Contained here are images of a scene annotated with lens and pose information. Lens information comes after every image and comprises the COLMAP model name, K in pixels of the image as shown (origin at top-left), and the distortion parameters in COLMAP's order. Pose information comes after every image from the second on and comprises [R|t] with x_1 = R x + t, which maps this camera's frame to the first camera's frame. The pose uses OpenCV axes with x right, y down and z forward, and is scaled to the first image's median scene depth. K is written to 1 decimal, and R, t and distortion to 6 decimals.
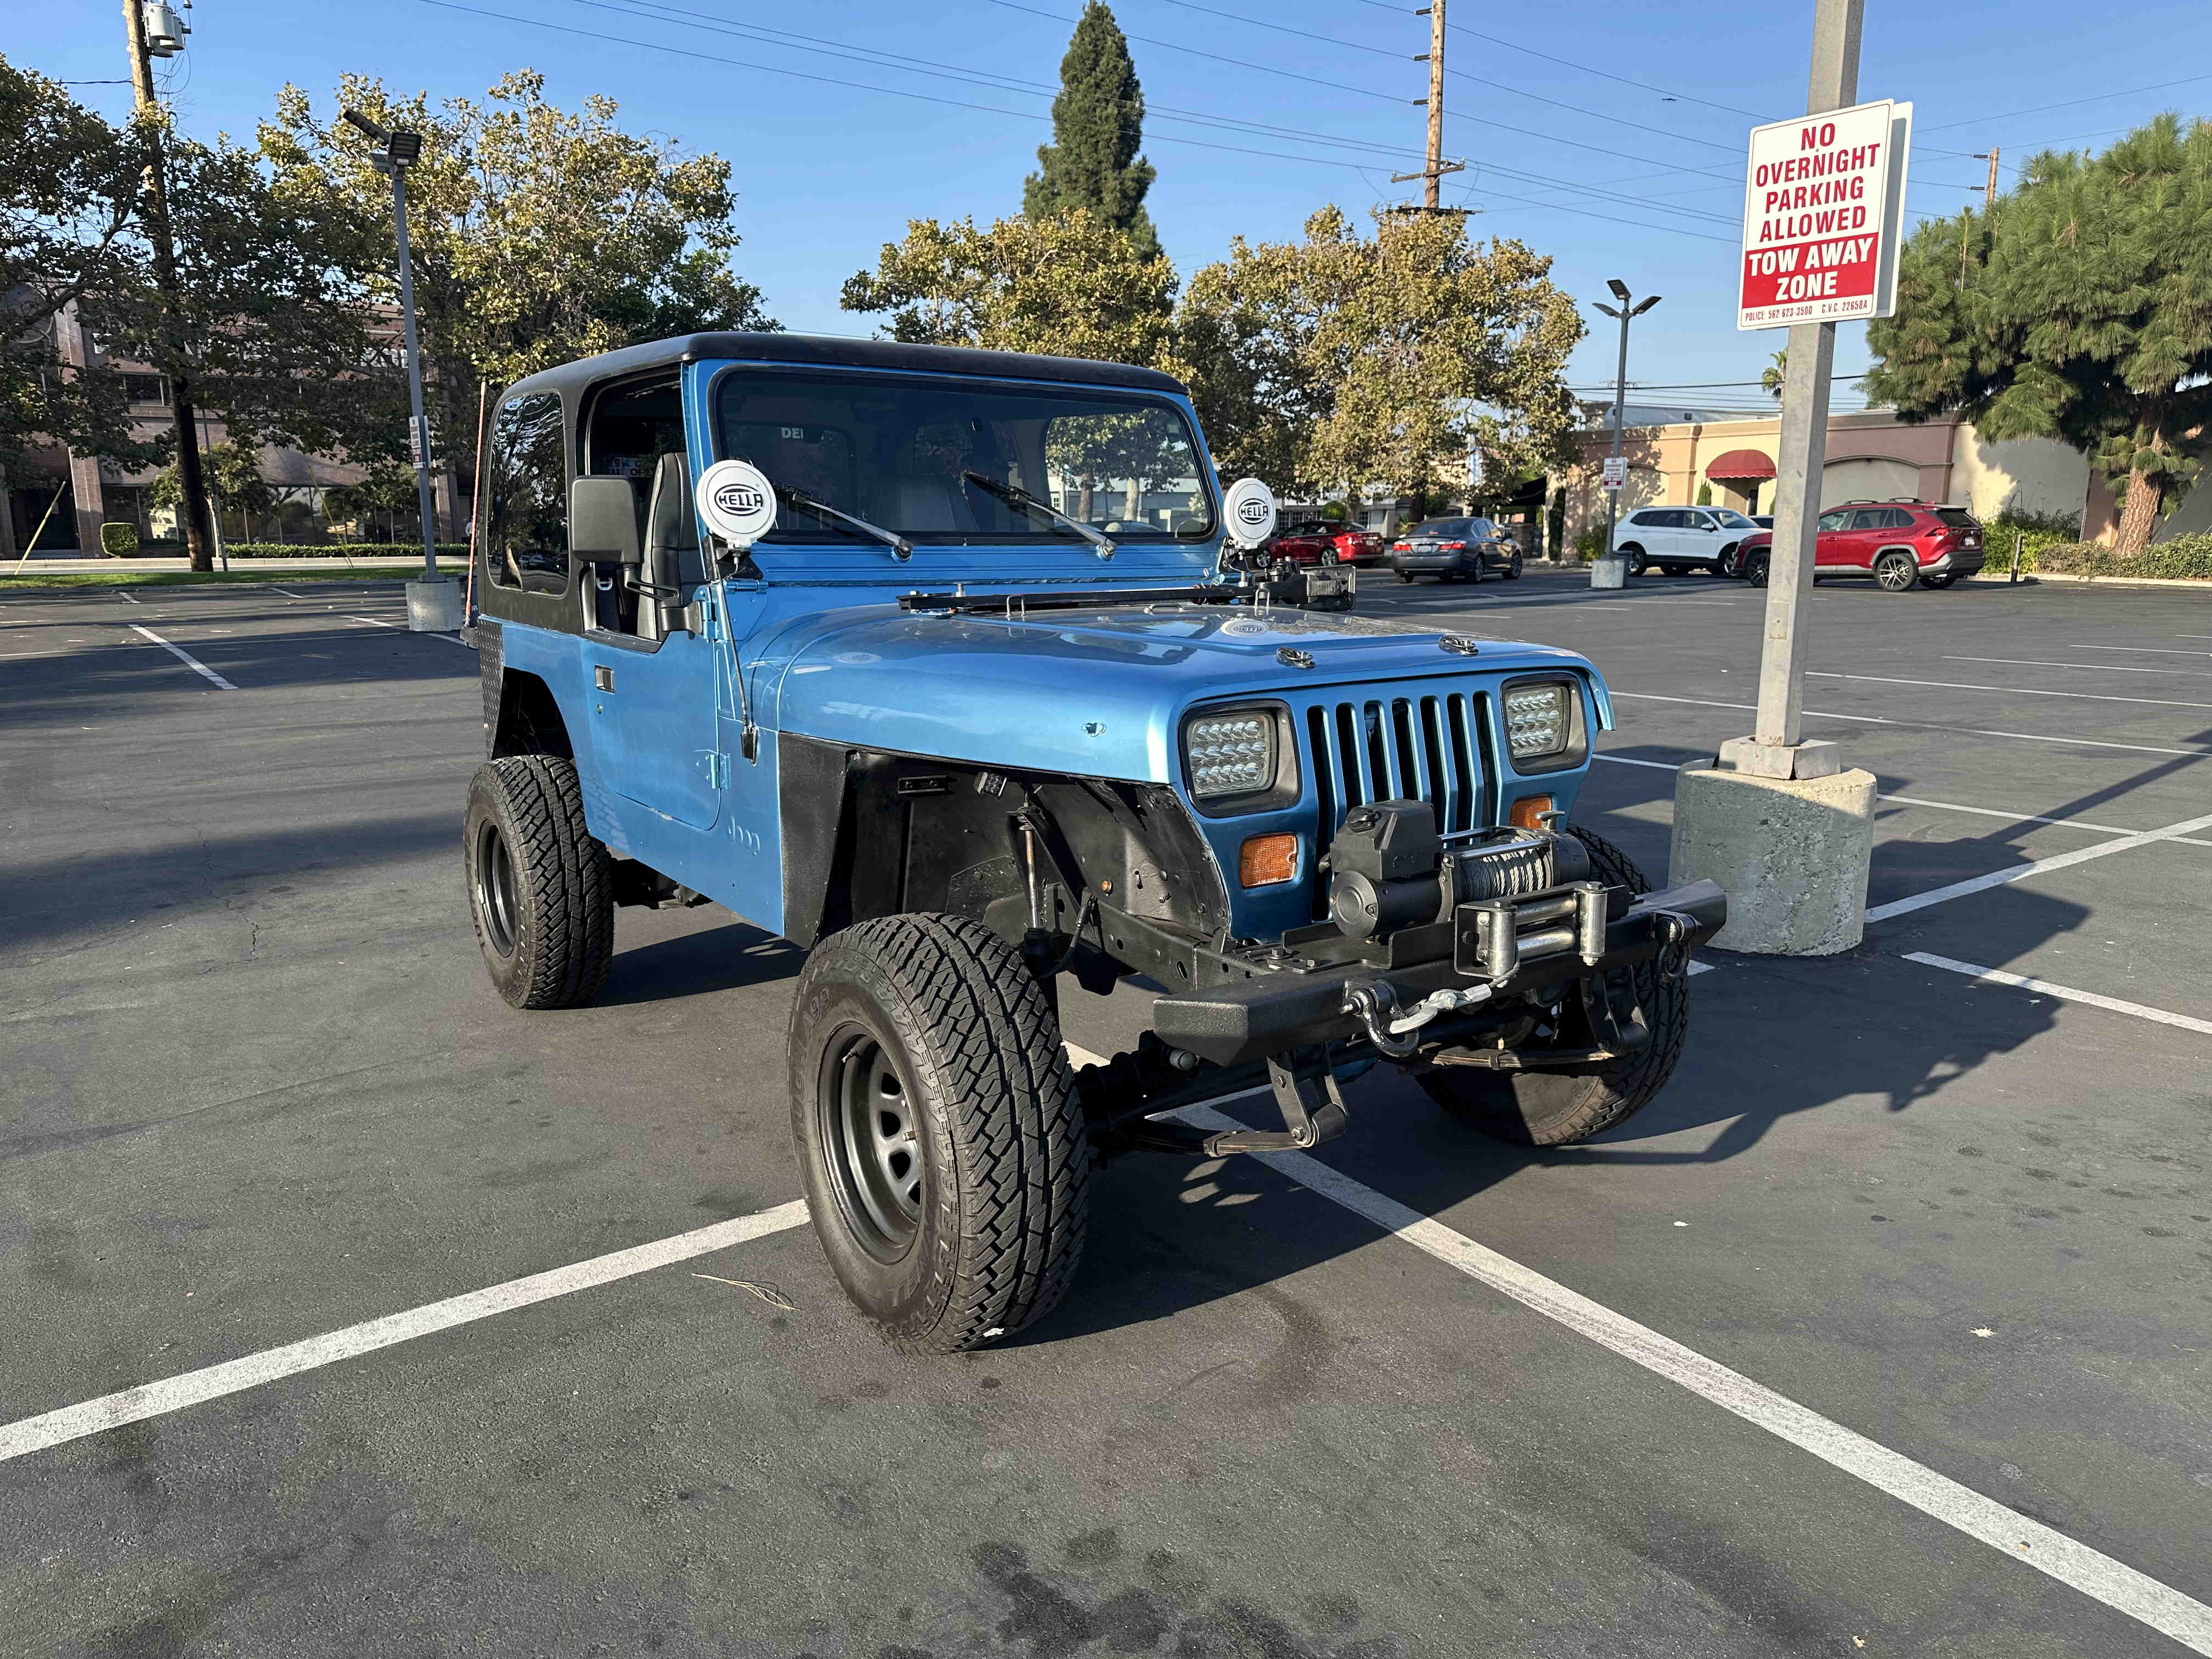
lens RADIAL K [[1573.3, 0, 1105.5], [0, 1573.3, 828.1], [0, 0, 1]] dist [-0.009506, -0.004800]
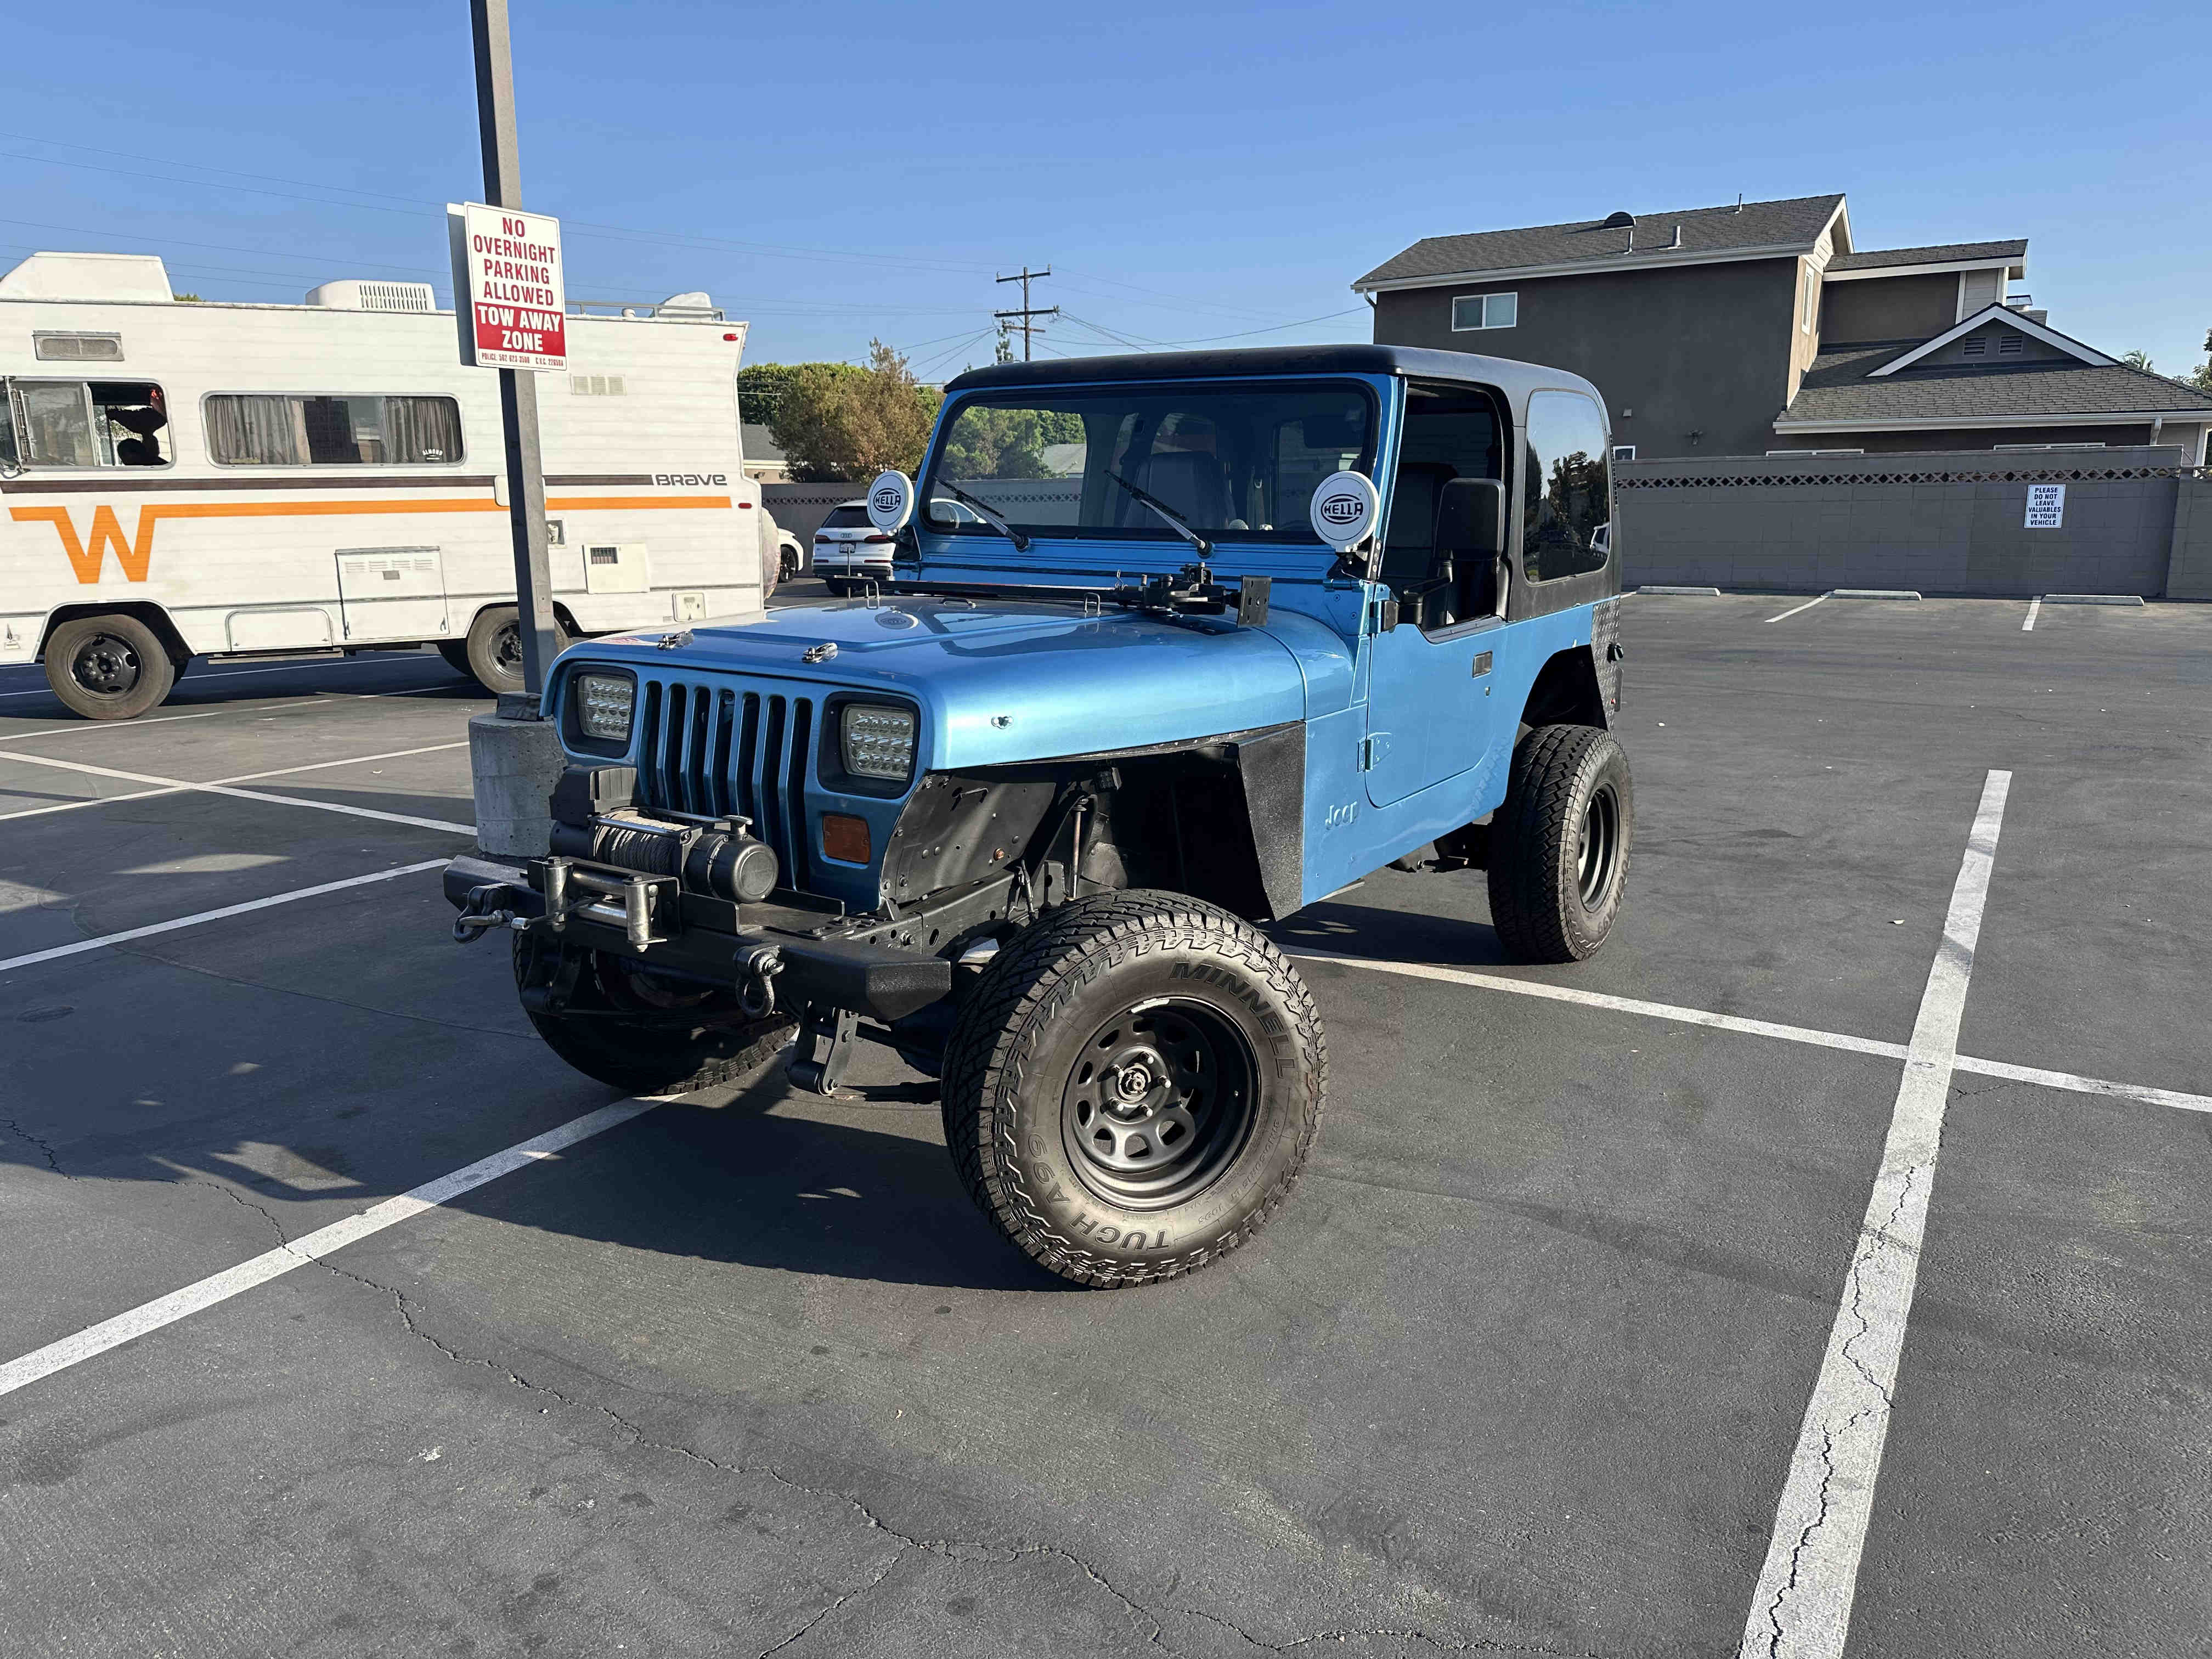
lens RADIAL K [[1573.3, 0, 1103.9], [0, 1573.3, 830.1], [0, 0, 1]] dist [-0.009506, -0.004800]
pose [[-0.406618, -0.175063, 0.896669, -0.998020], [0.194884, 0.942259, 0.272339, -0.224262], [-0.892570, 0.285485, -0.349022, 1.145596]]
